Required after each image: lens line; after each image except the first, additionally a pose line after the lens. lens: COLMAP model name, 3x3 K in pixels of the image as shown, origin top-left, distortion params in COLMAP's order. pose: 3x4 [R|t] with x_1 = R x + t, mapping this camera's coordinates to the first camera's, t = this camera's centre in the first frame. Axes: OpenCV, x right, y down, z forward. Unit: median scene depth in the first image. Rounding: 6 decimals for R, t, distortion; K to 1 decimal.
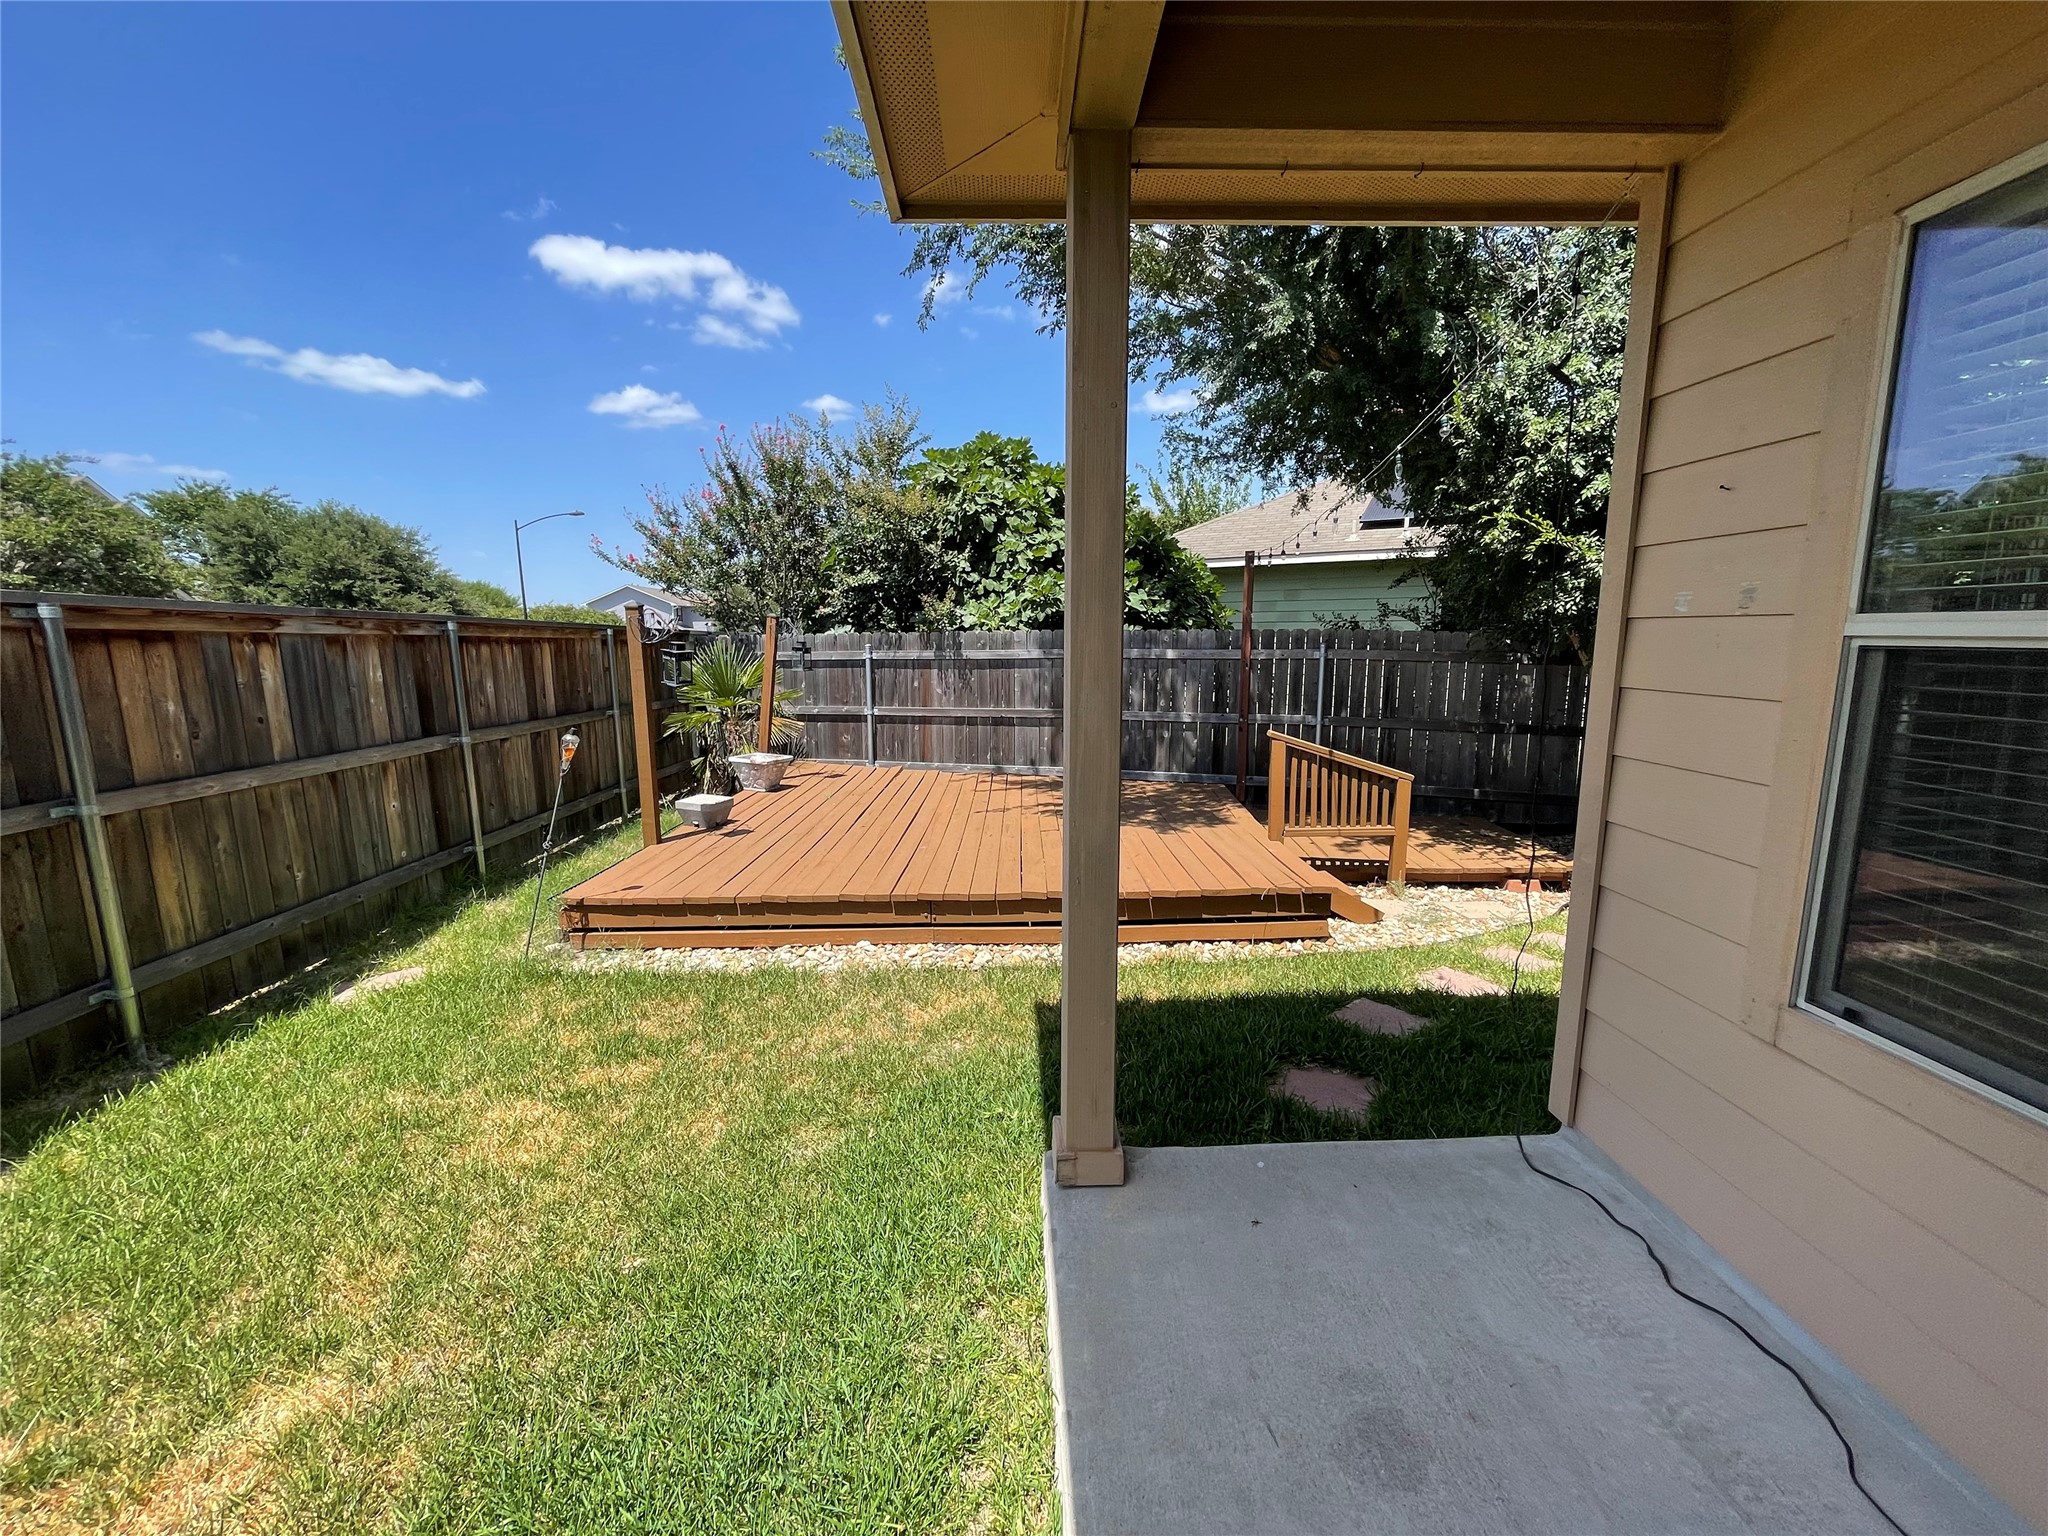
lens RADIAL K [[825.4, 0, 1021.2], [0, 825.4, 765.1], [0, 0, 1]] dist [-0.006210, 0.000548]
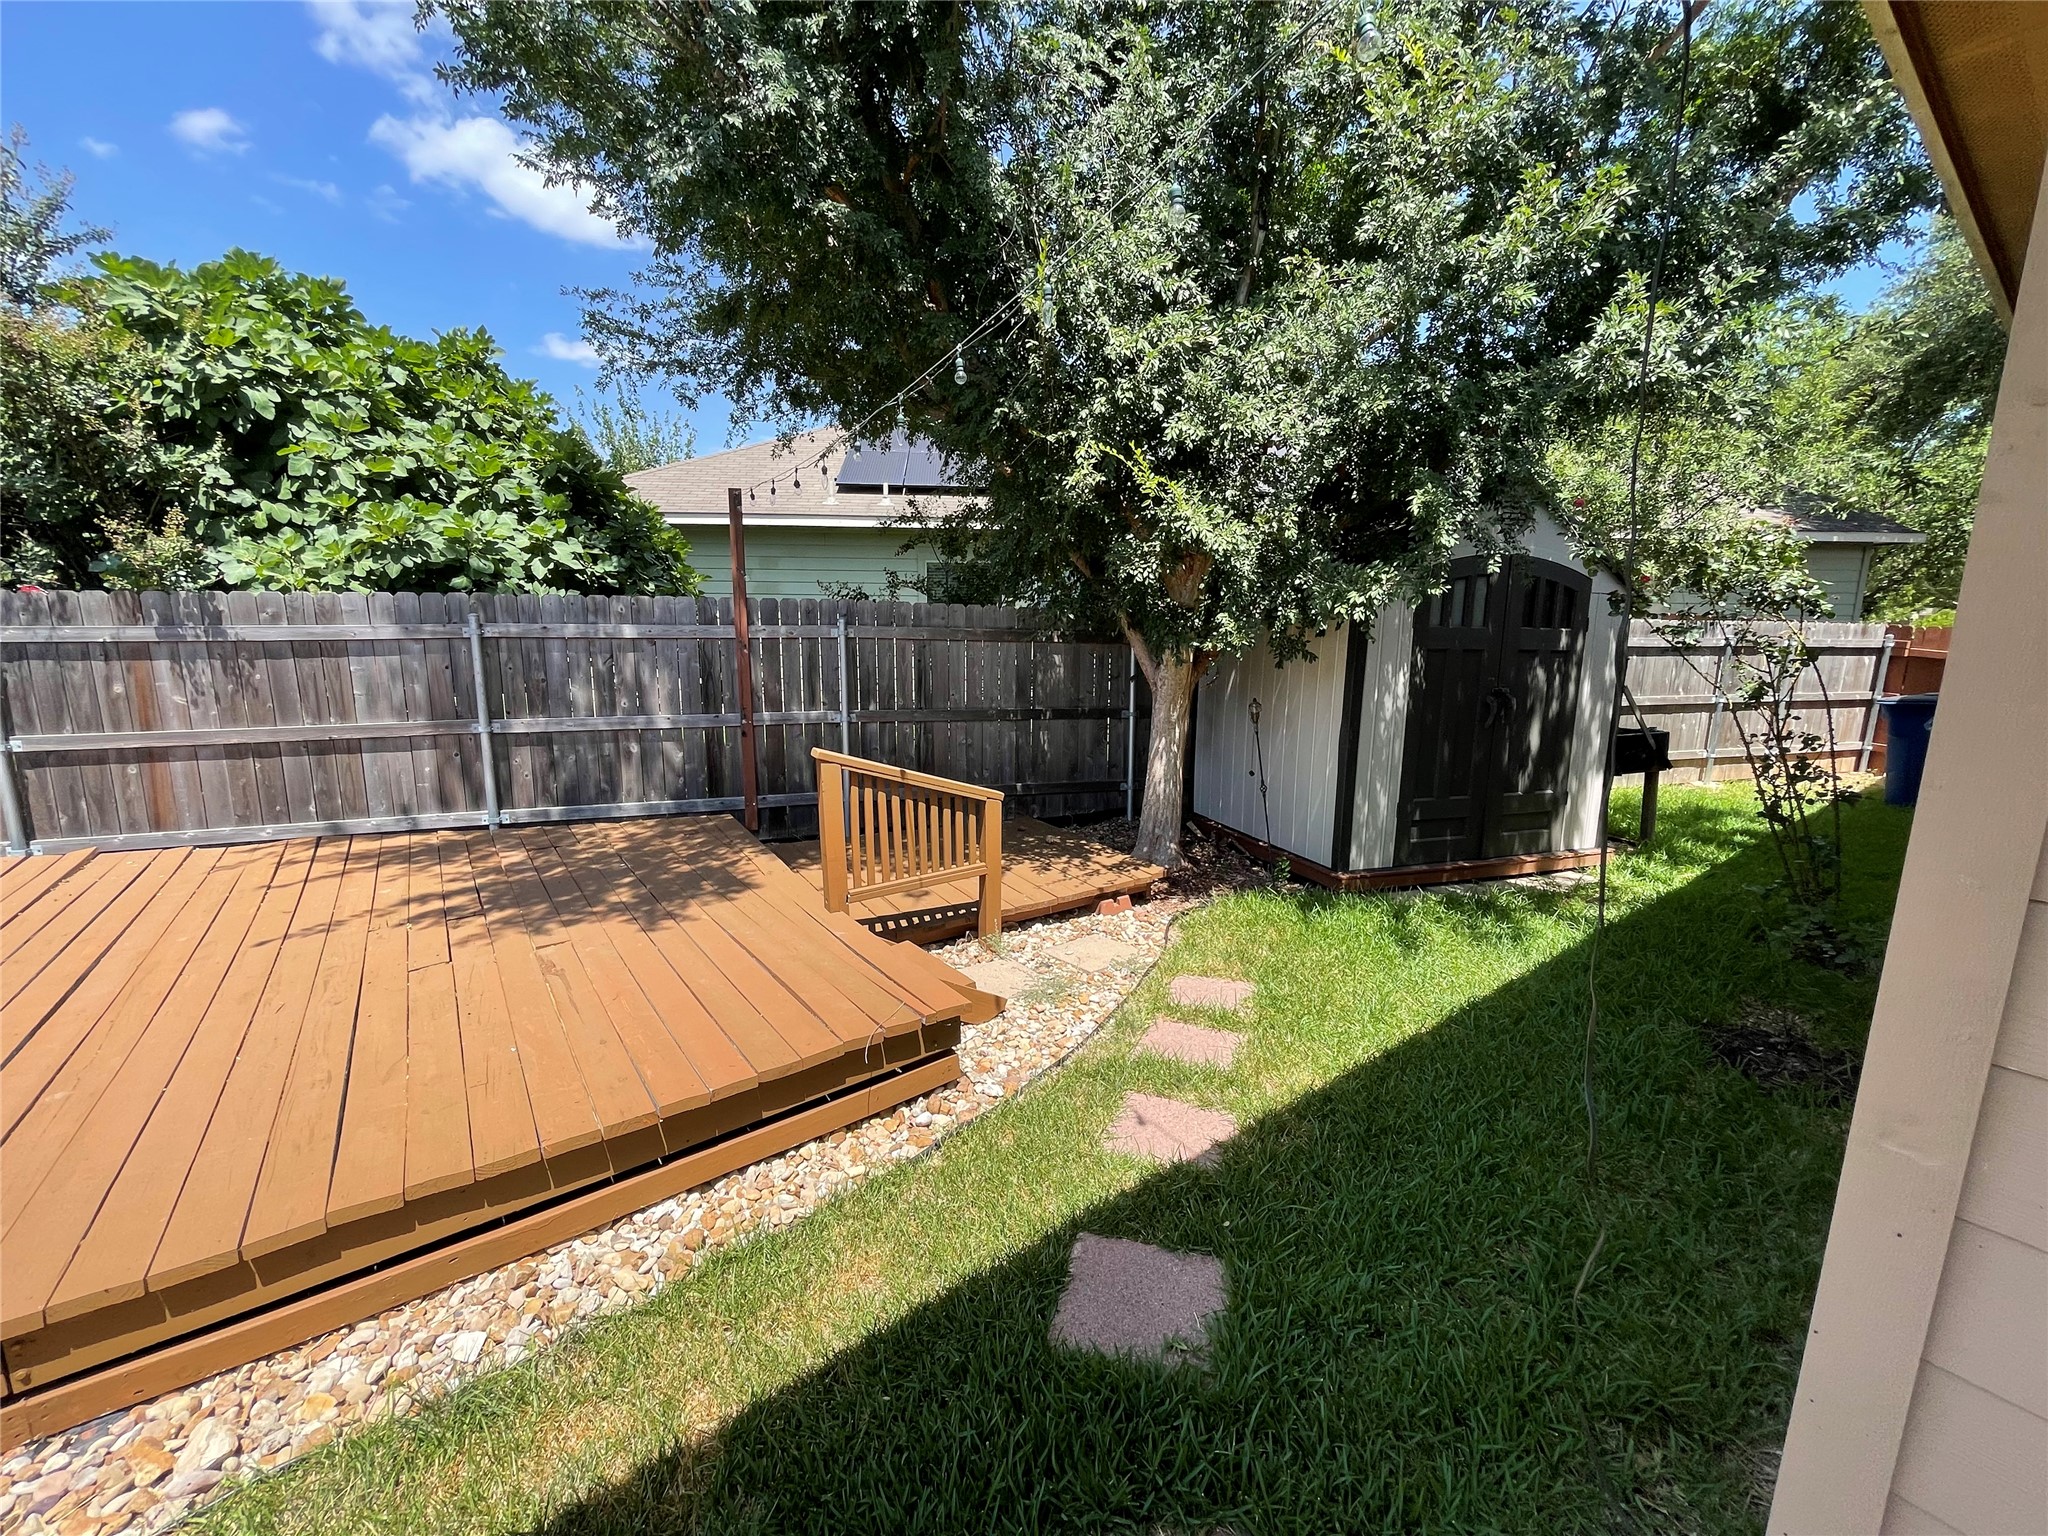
lens RADIAL K [[827.8, 0, 1014.4], [0, 827.8, 767.5], [0, 0, 1]] dist [0.000246, 0.001158]
pose [[0.813488, -0.095819, 0.573634, 0.033480], [0.078834, 0.995398, 0.054472, -0.032936], [-0.576214, 0.000909, 0.817299, 0.242114]]
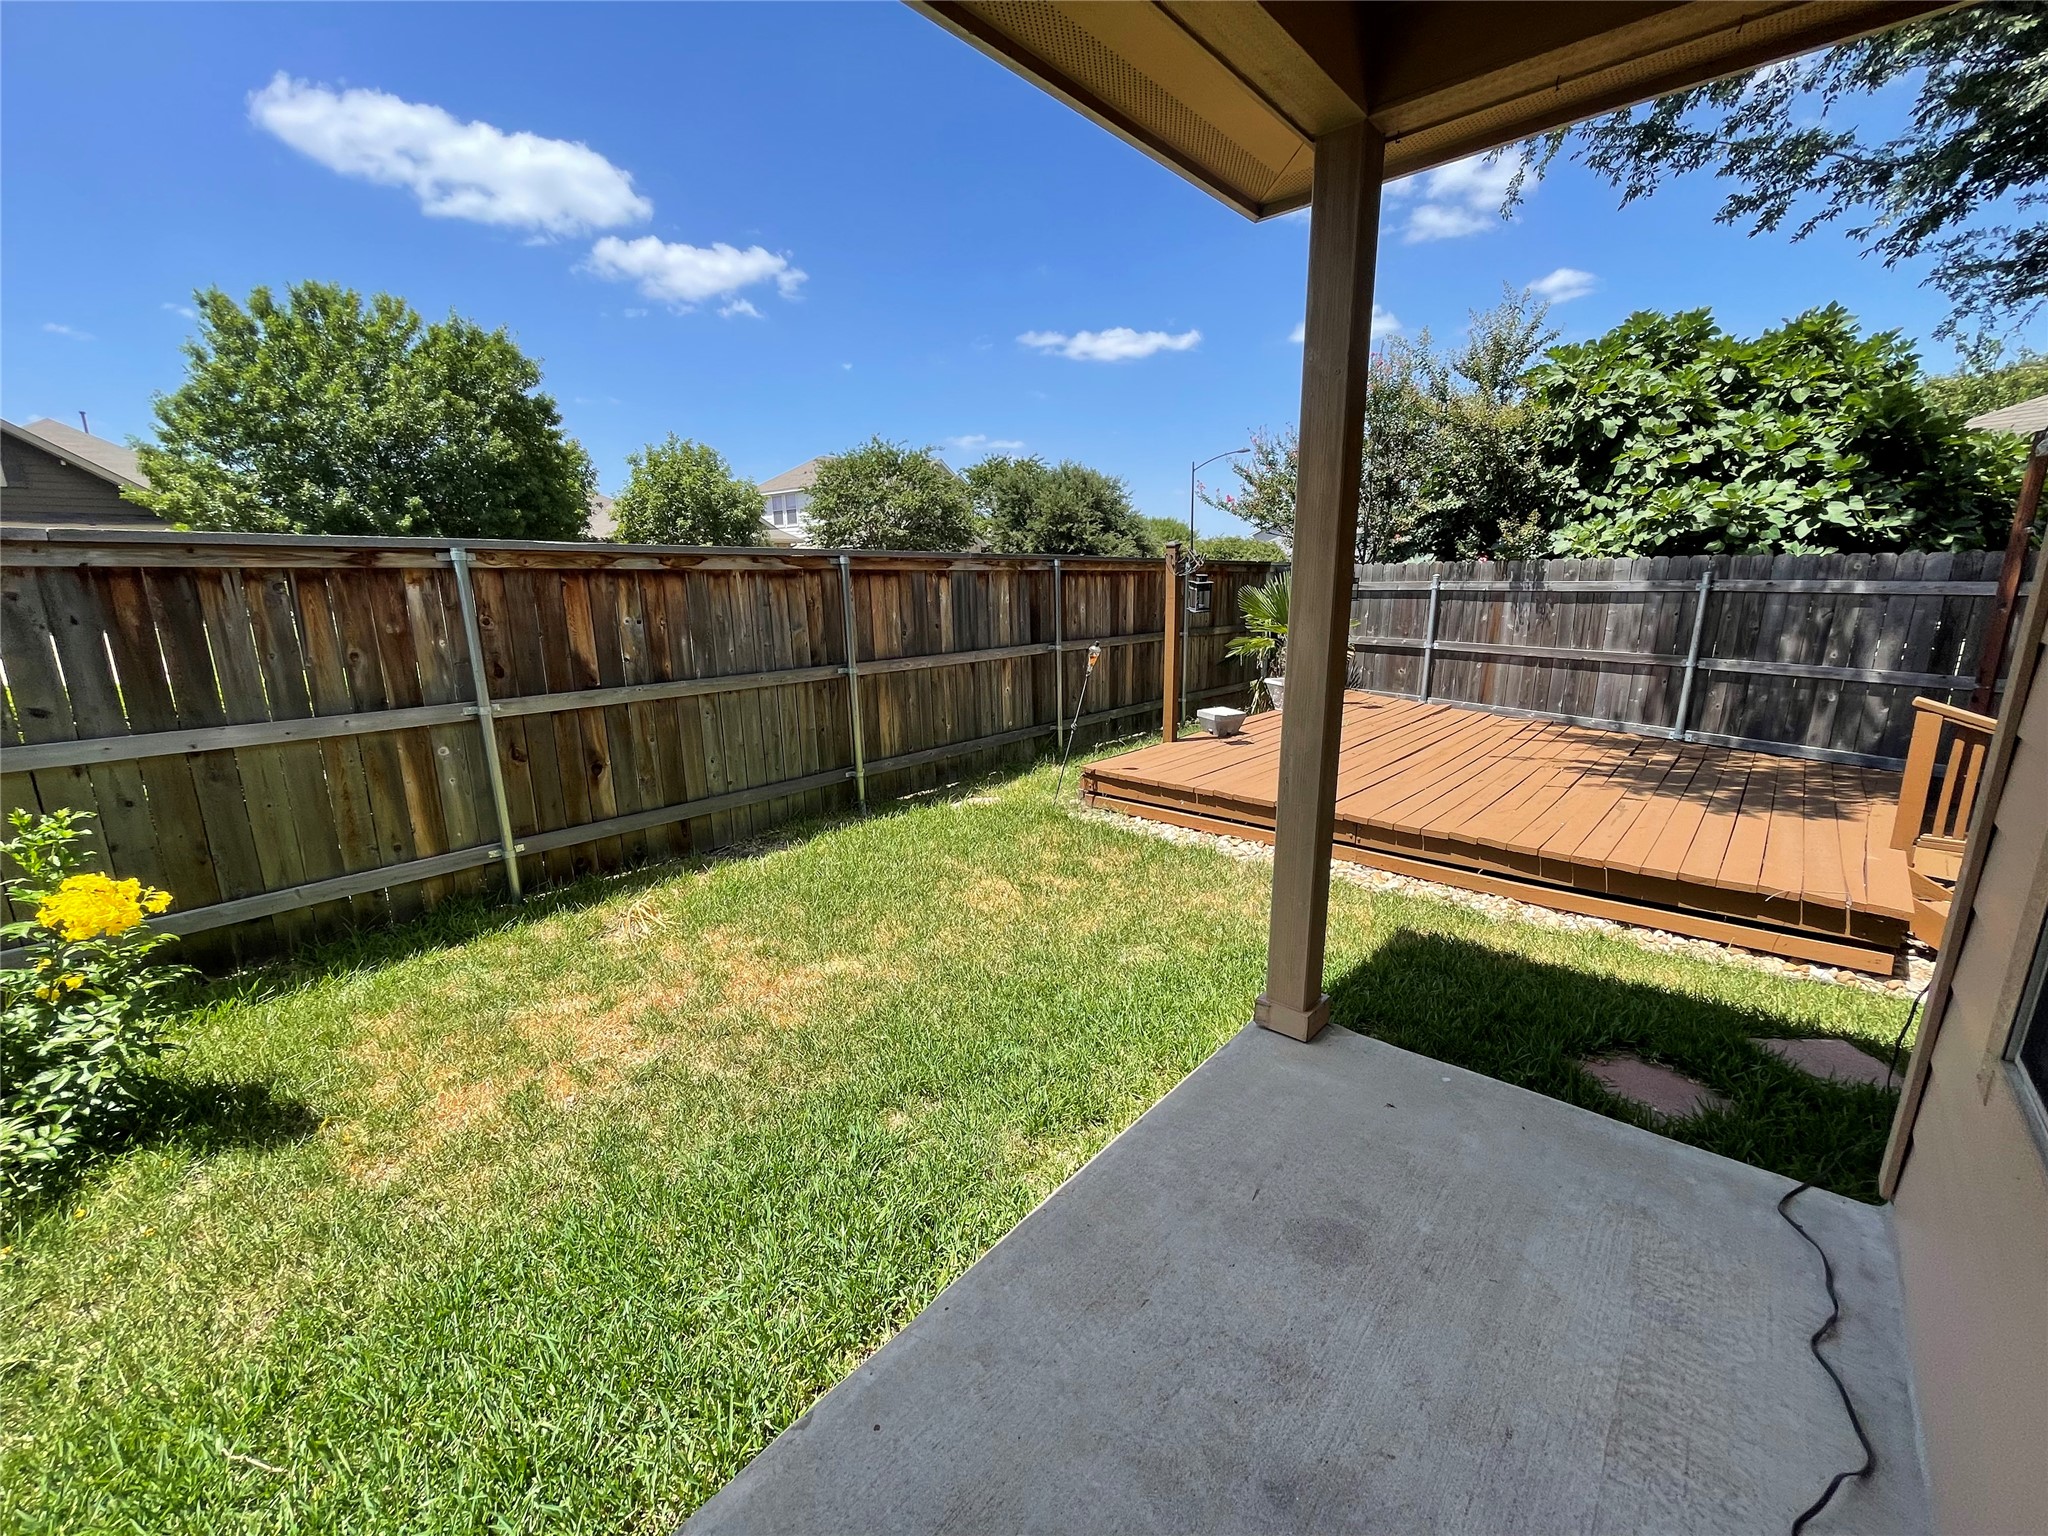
lens RADIAL K [[825.4, 0, 1021.2], [0, 825.4, 765.1], [0, 0, 1]] dist [-0.006210, 0.000548]
pose [[0.730919, 0.149815, -0.665818, 0.141035], [-0.093214, 0.988380, 0.120065, 0.002304], [0.676069, -0.025694, 0.736390, -0.036366]]
